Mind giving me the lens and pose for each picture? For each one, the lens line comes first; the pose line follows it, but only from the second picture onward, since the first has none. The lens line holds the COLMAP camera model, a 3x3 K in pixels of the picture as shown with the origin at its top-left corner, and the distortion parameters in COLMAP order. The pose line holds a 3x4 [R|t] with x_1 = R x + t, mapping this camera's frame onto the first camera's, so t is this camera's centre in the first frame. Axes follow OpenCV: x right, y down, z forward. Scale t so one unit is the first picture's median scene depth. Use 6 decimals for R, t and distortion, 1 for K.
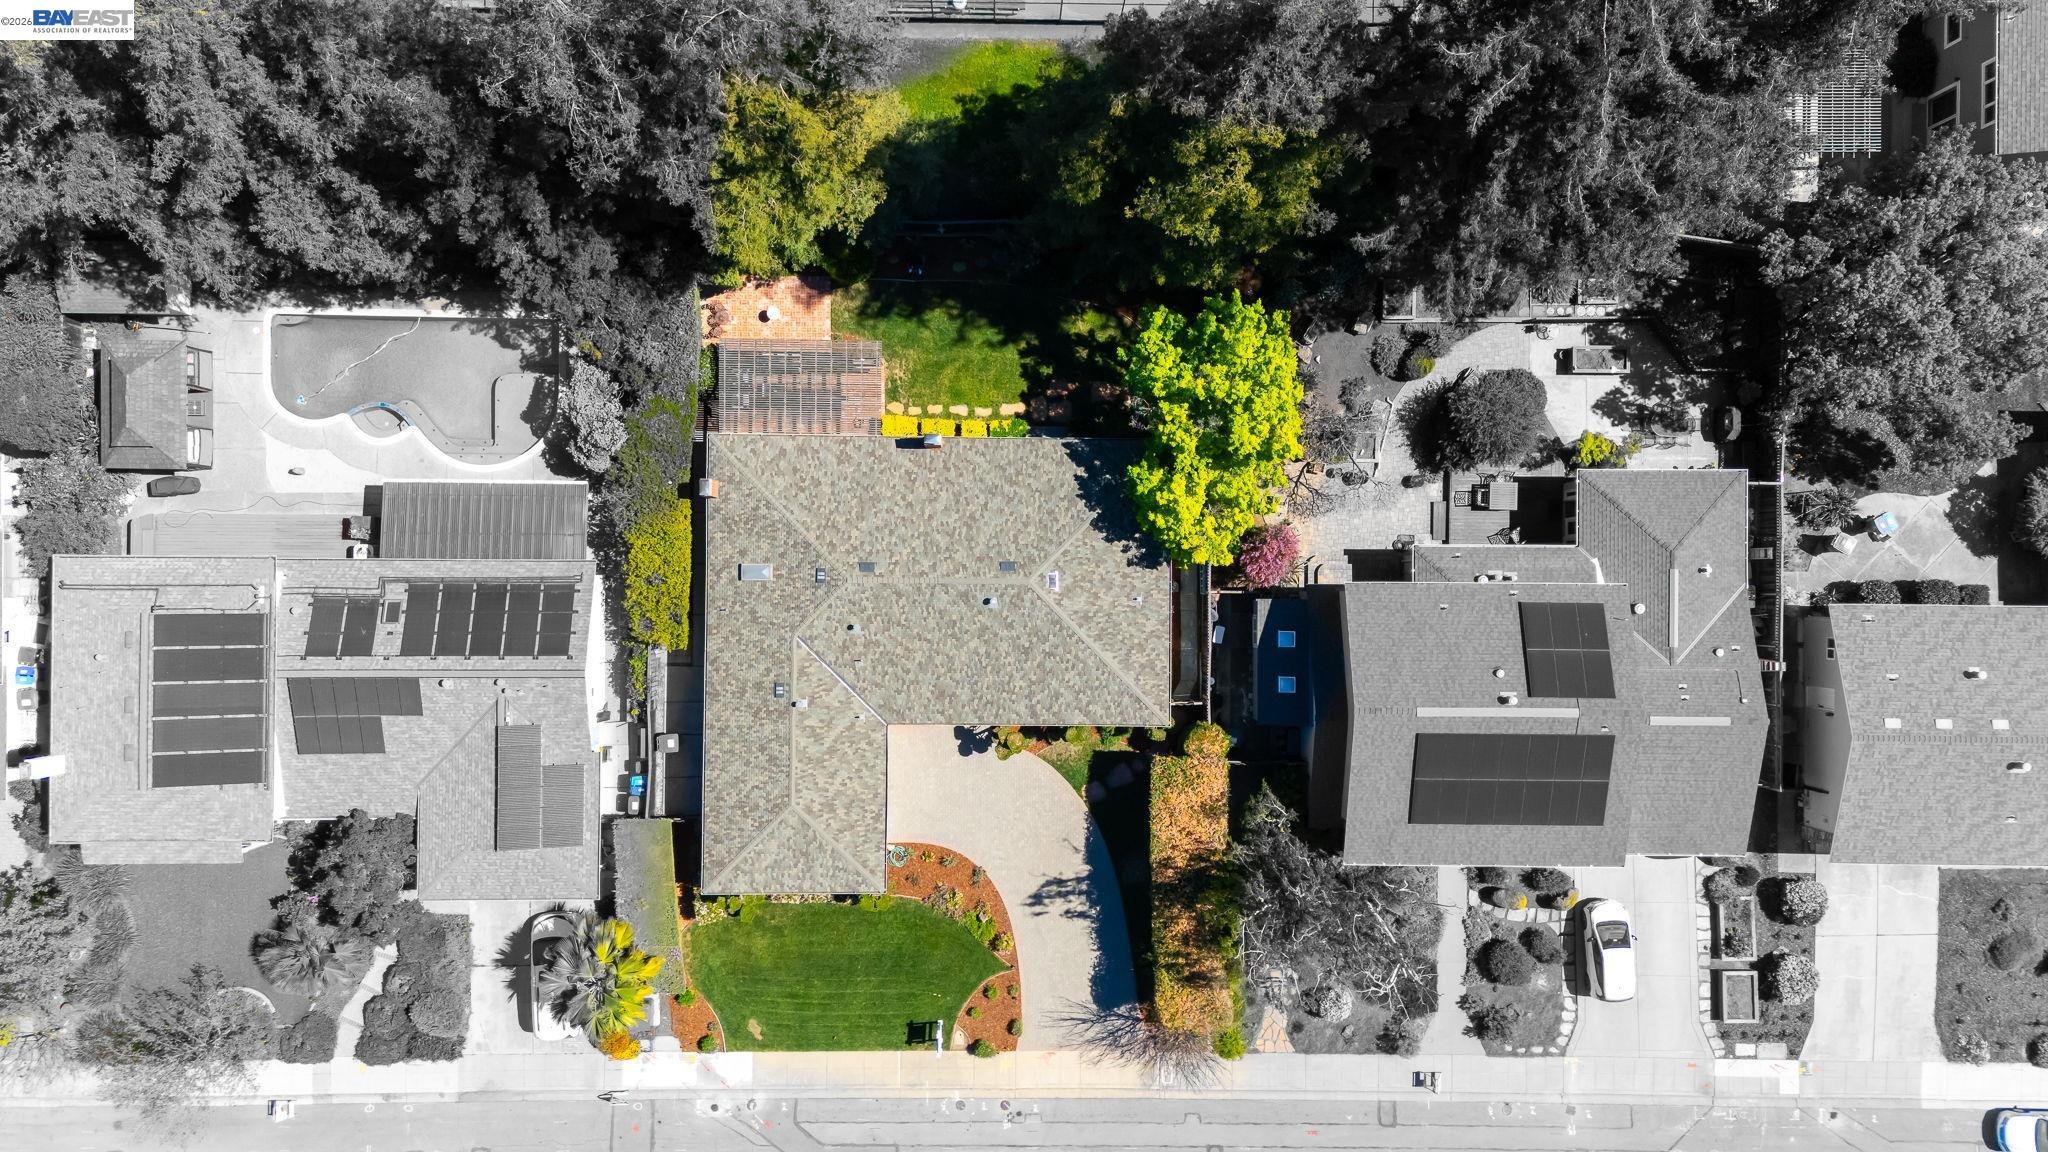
lens RADIAL K [[1480.8, 0, 1027.2], [0, 1480.8, 583.3], [0, 0, 1]] dist [0.069852, -0.018181]
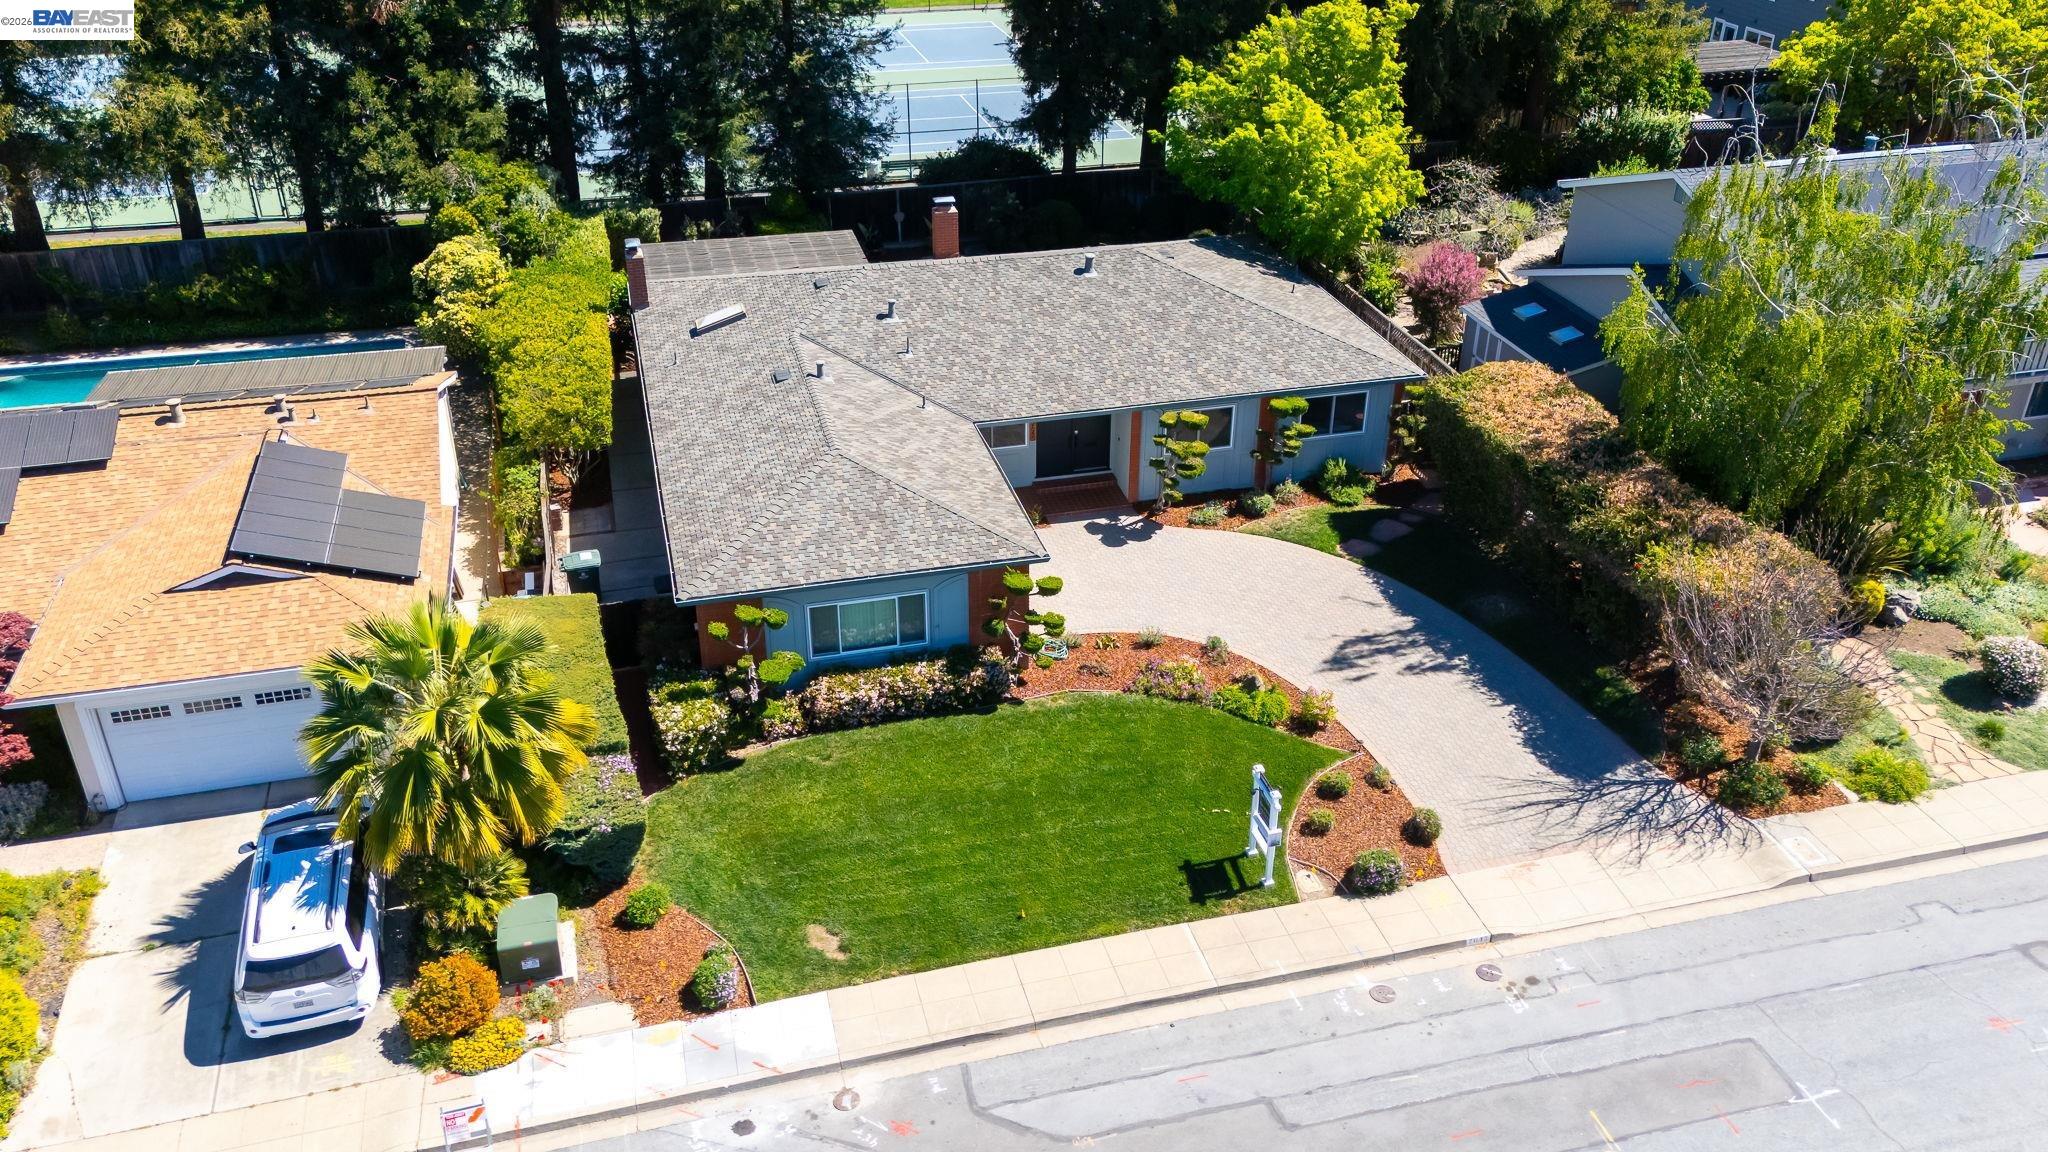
lens RADIAL K [[1632.4, 0, 1022.0], [0, 1632.4, 571.9], [0, 0, 1]] dist [0.074801, -0.028758]
pose [[0.966634, -0.148061, 0.209037, -0.207405], [0.255264, 0.488507, -0.834387, 0.627983], [0.021424, 0.859906, 0.510002, 0.691275]]
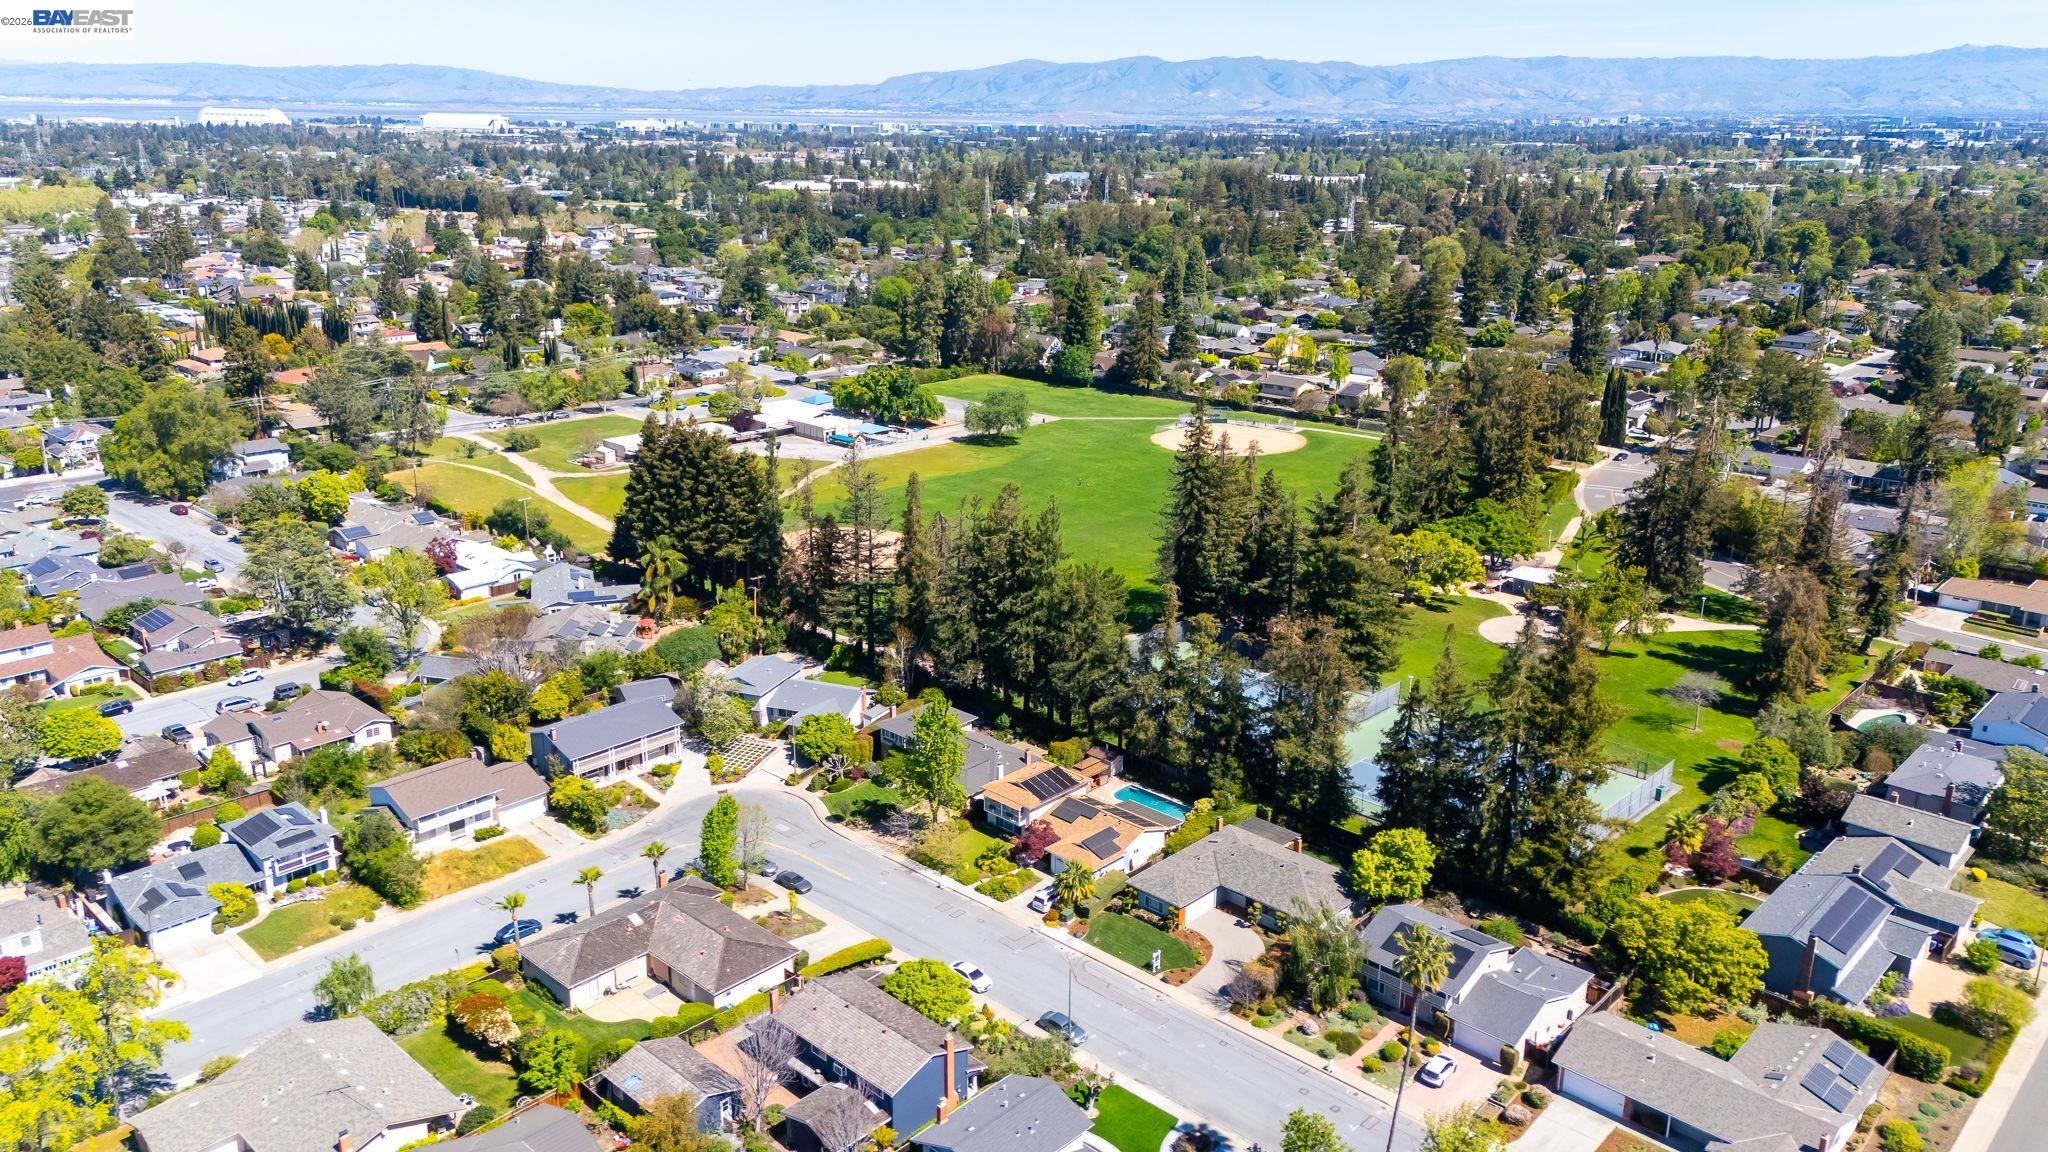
lens RADIAL K [[1480.8, 0, 1018.2], [0, 1480.8, 578.1], [0, 0, 1]] dist [0.069852, -0.018181]
pose [[0.724860, 0.186253, -0.663241, 1.197029], [-0.688476, 0.229515, -0.687986, 1.886803], [0.024085, 0.955318, 0.294597, -0.257061]]
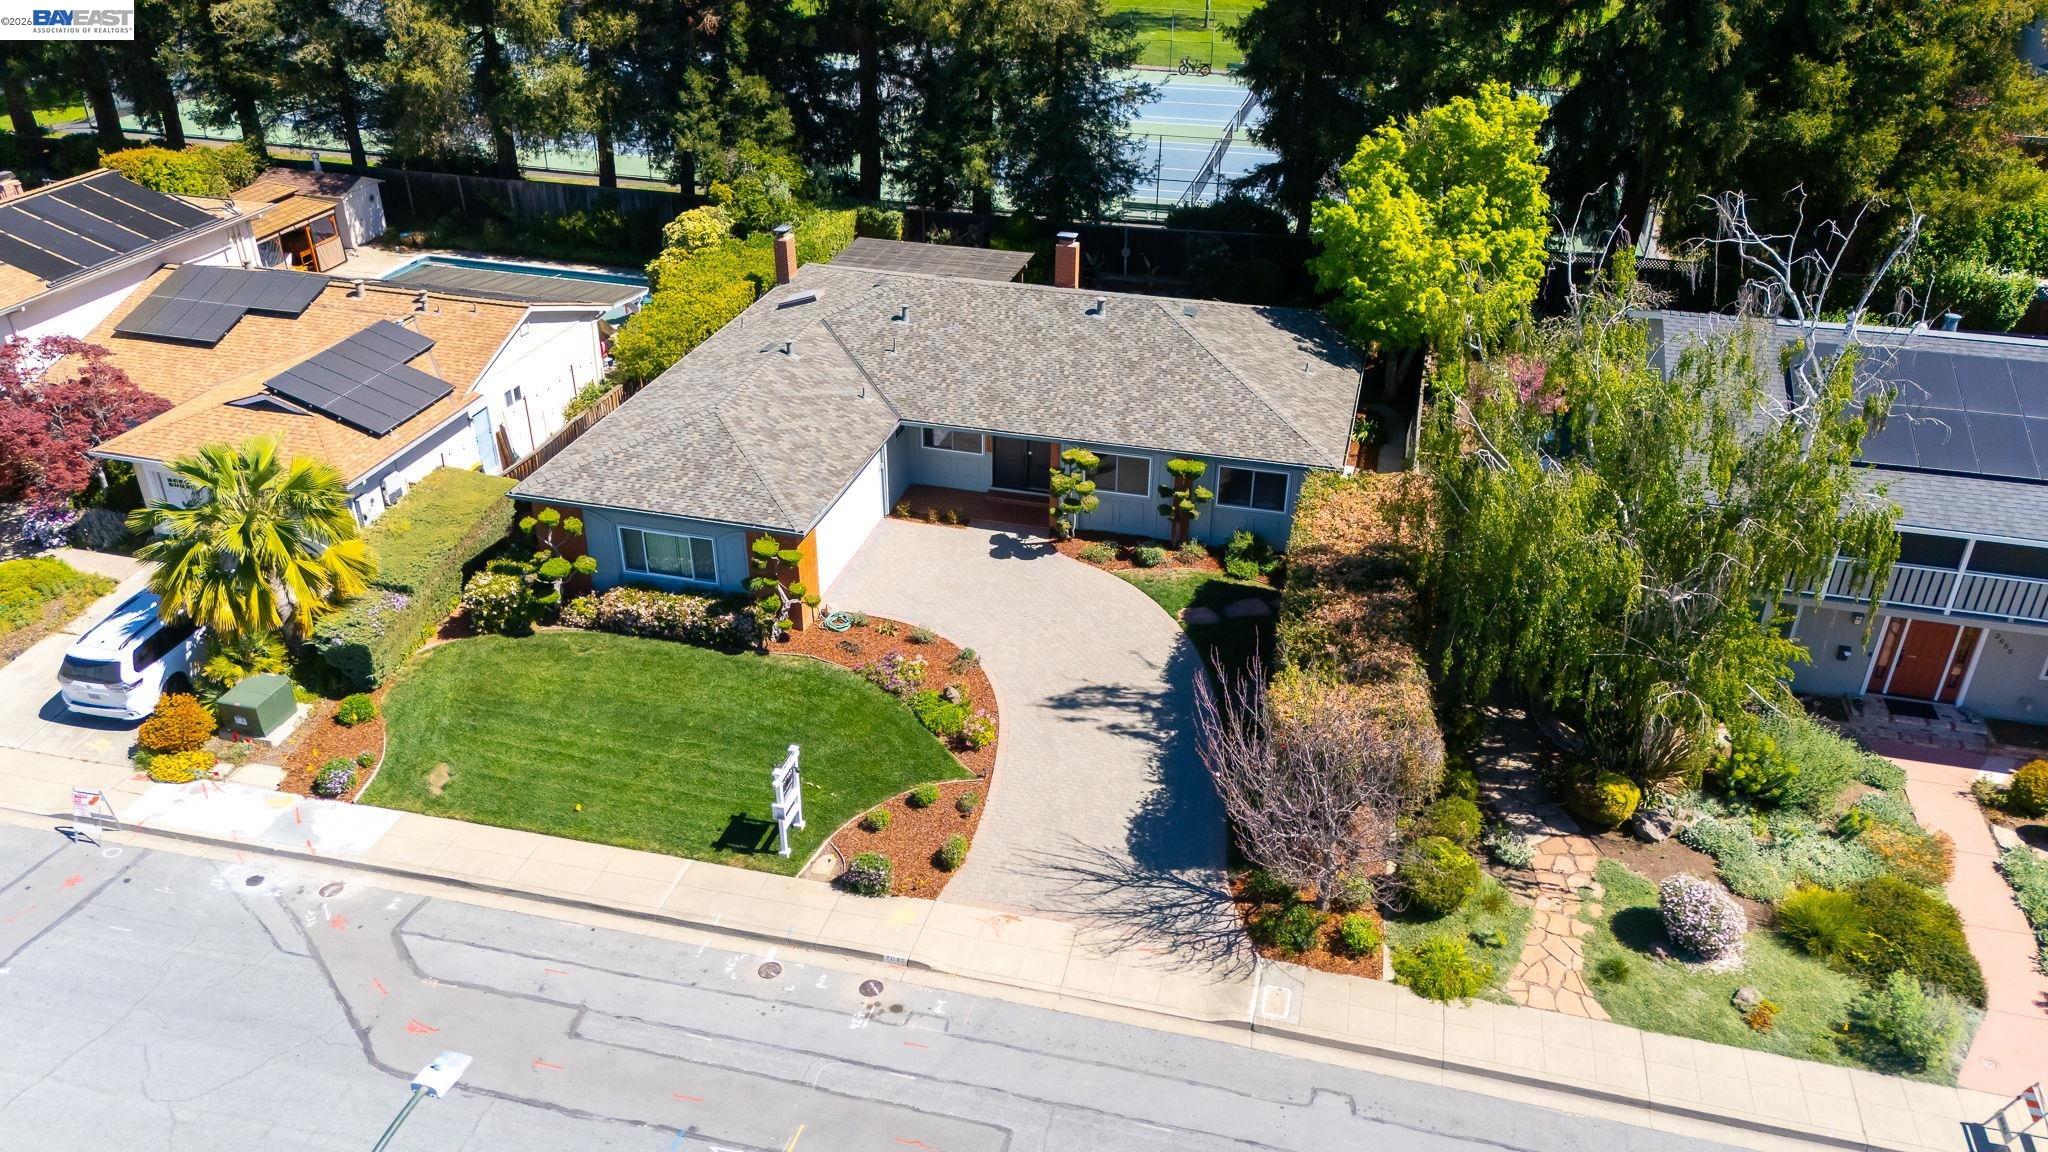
lens RADIAL K [[1480.8, 0, 1032.0], [0, 1480.8, 578.9], [0, 0, 1]] dist [0.069852, -0.018181]
pose [[0.969854, 0.103528, -0.220604, 0.107168], [-0.242775, 0.488787, -0.837942, 0.628942], [0.021078, 0.866238, 0.499186, 0.701833]]
